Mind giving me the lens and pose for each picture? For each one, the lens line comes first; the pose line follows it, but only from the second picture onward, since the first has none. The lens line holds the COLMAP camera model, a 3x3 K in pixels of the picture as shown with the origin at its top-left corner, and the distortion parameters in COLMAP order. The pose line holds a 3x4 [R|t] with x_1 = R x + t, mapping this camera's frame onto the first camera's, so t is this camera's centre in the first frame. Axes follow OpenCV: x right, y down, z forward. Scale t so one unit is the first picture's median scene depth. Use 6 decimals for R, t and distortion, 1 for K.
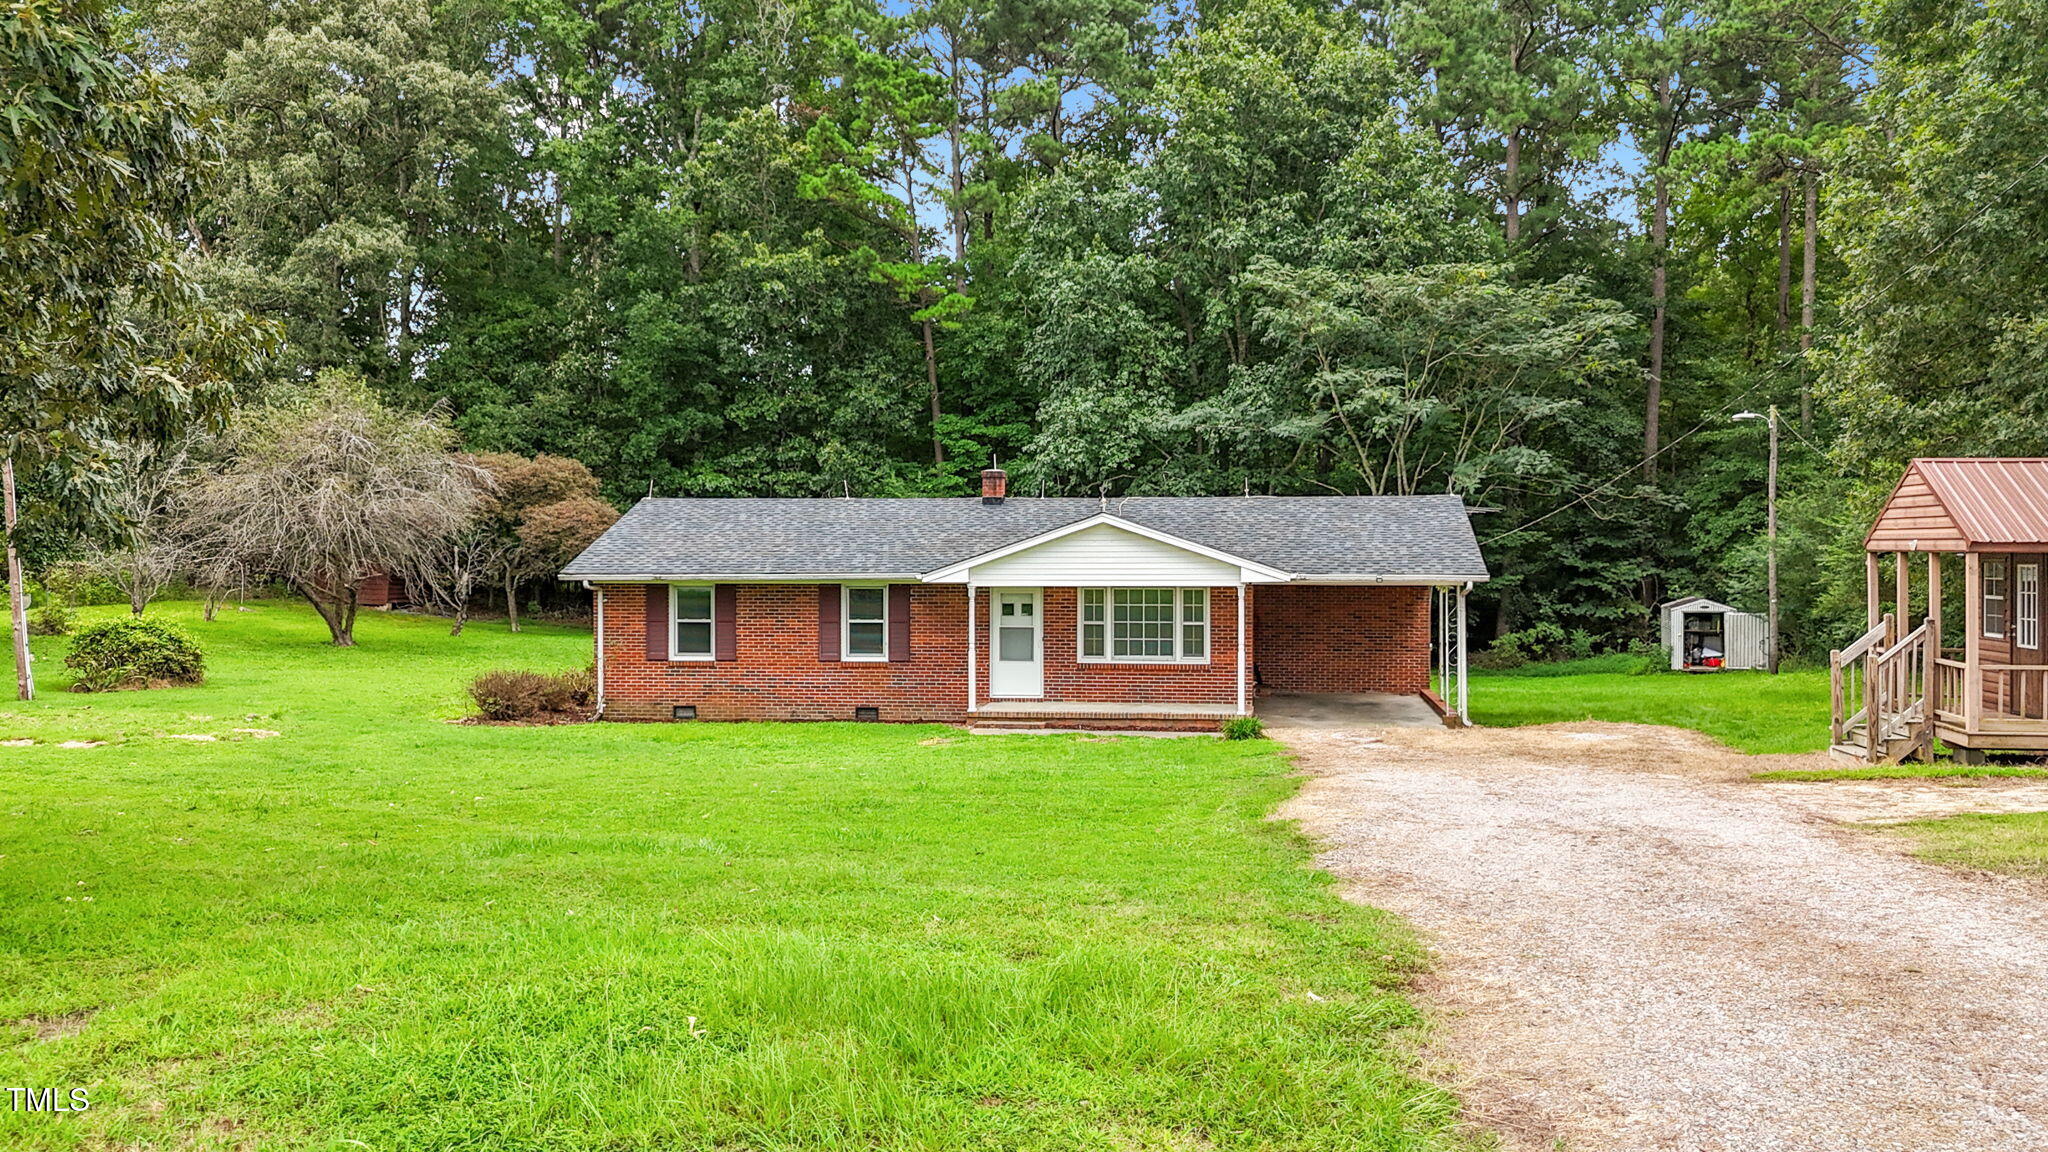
lens RADIAL K [[1736.0, 0, 1018.5], [0, 1736.0, 576.6], [0, 0, 1]] dist [0.009423, -0.008990]
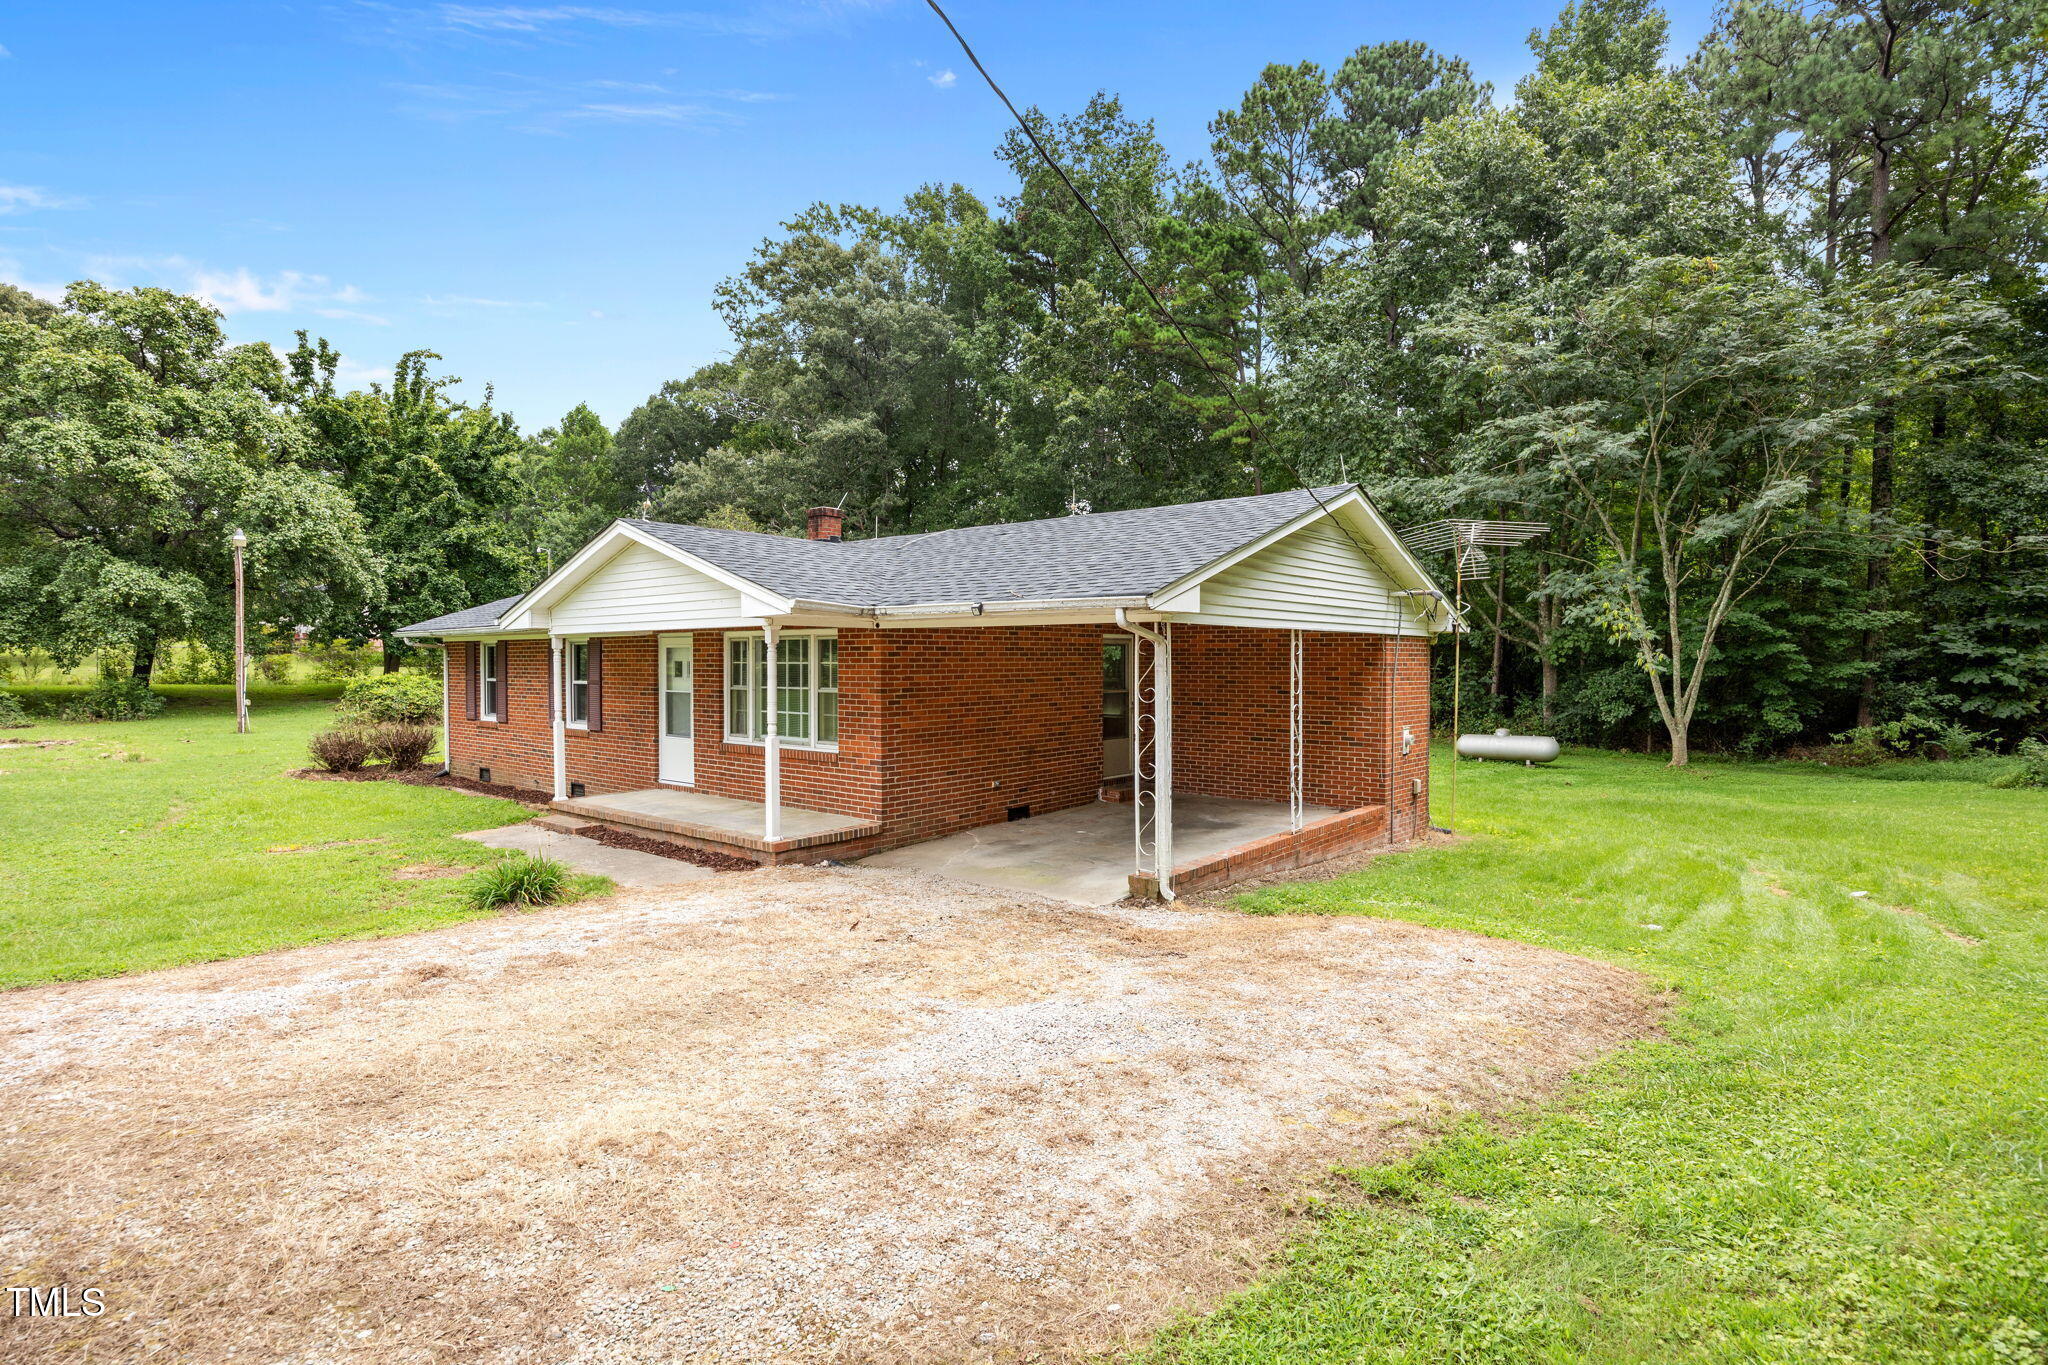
lens RADIAL K [[1015.0, 0, 1023.1], [0, 1015.0, 684.3], [0, 0, 1]] dist [-0.000366, 0.000009]
pose [[0.866143, 0.014870, -0.499576, 0.212457], [-0.010141, 0.999874, 0.012178, 0.011312], [0.499694, -0.005482, 0.866185, 0.419223]]
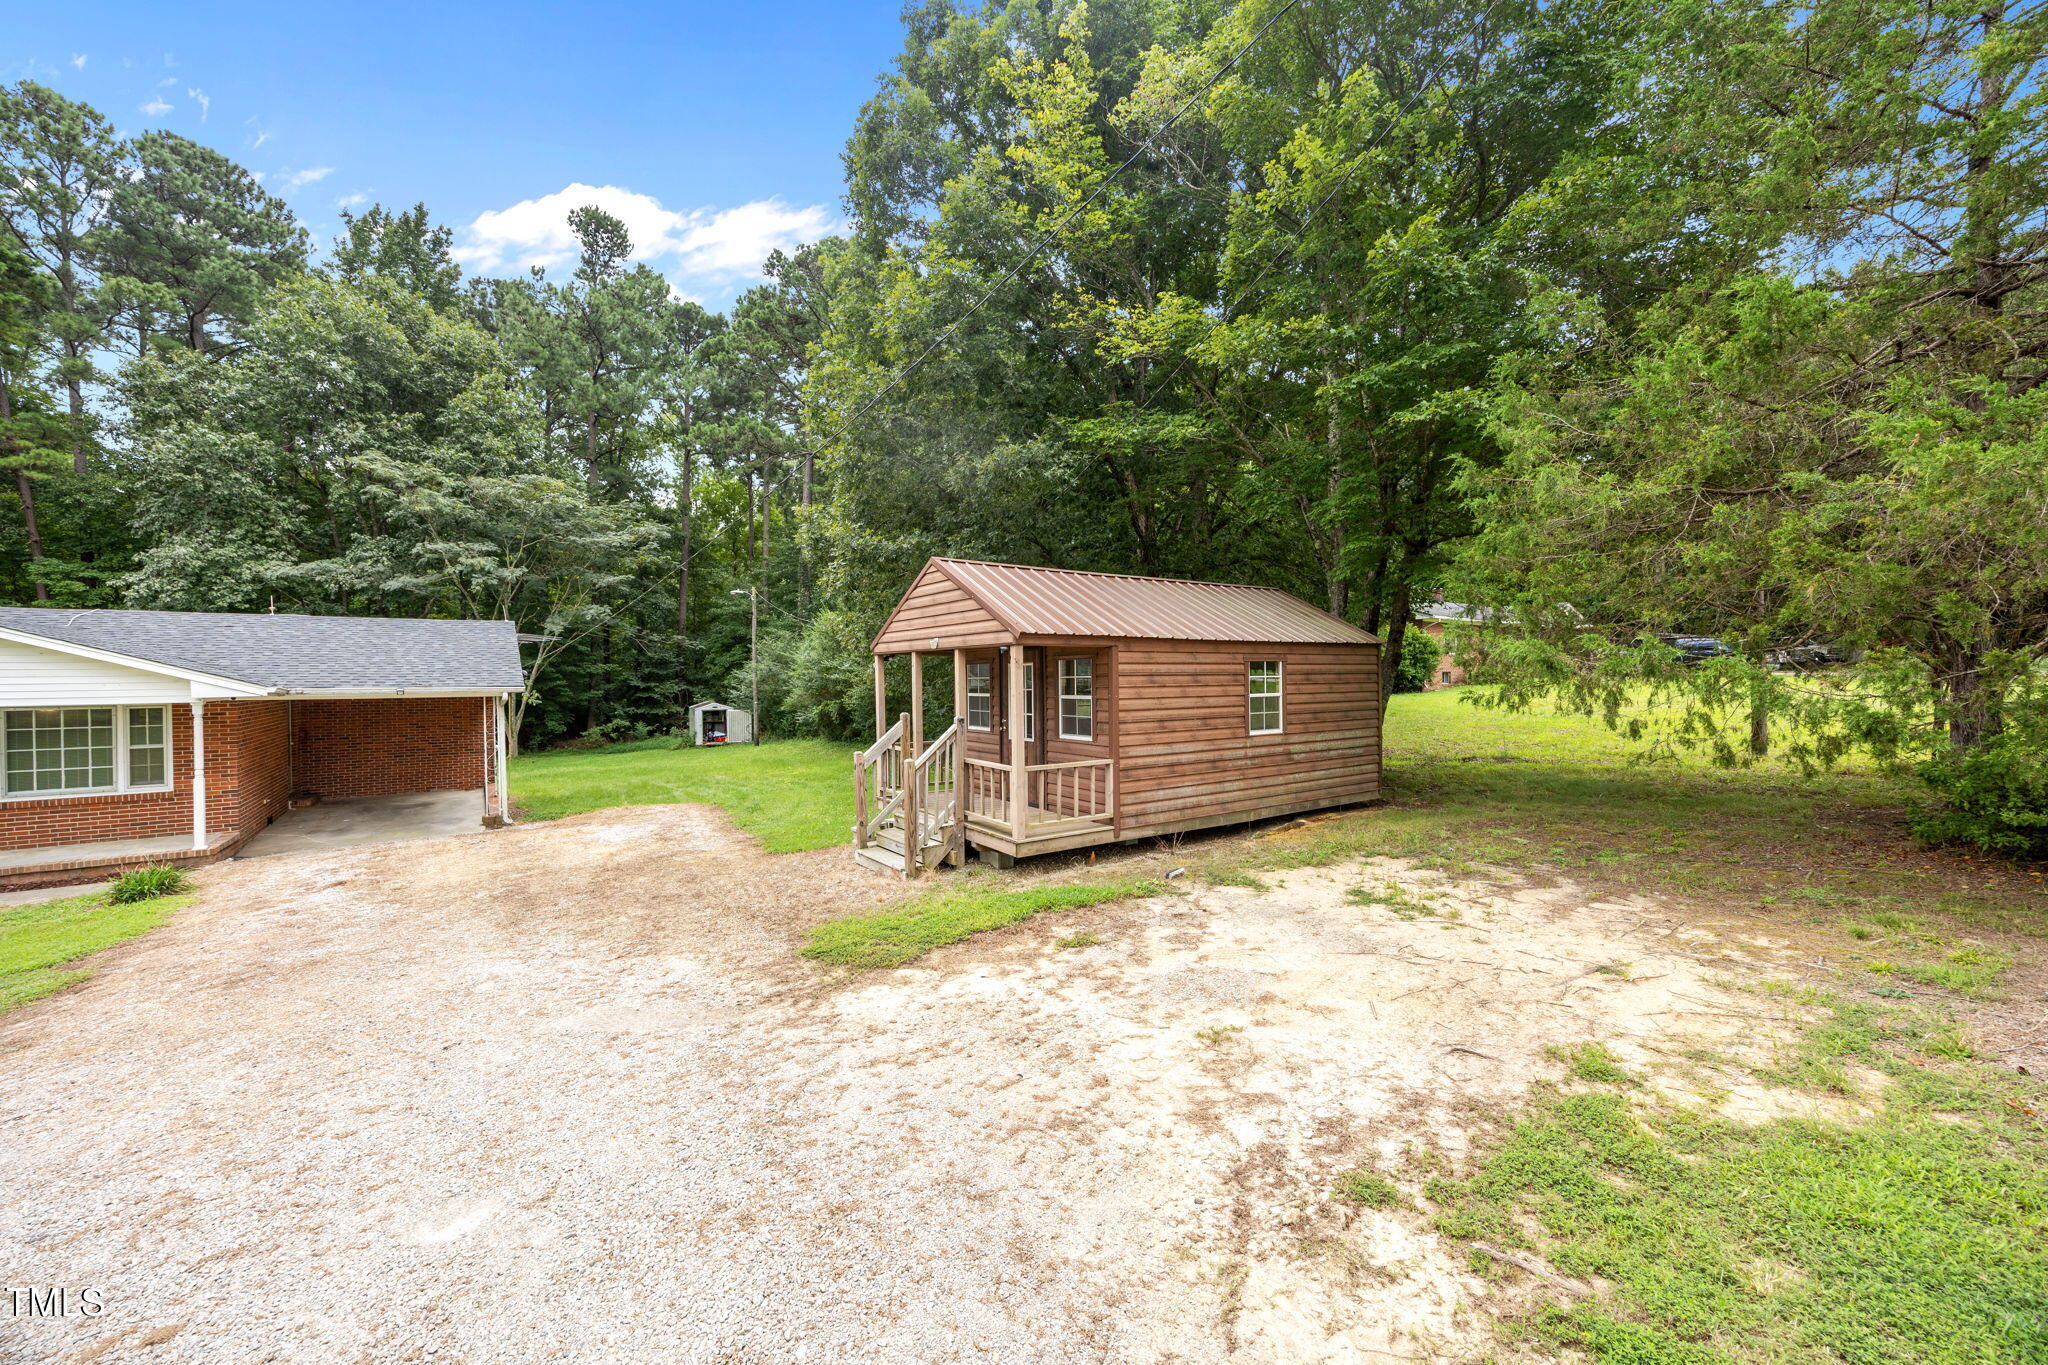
lens RADIAL K [[782.7, 0, 1019.7], [0, 782.7, 680.3], [0, 0, 1]] dist [-0.003875, 0.000257]
pose [[0.730729, -0.008737, 0.682611, 0.092513], [0.018901, 0.999794, -0.007437, 0.002737], [-0.682406, 0.018336, 0.730744, 0.242037]]
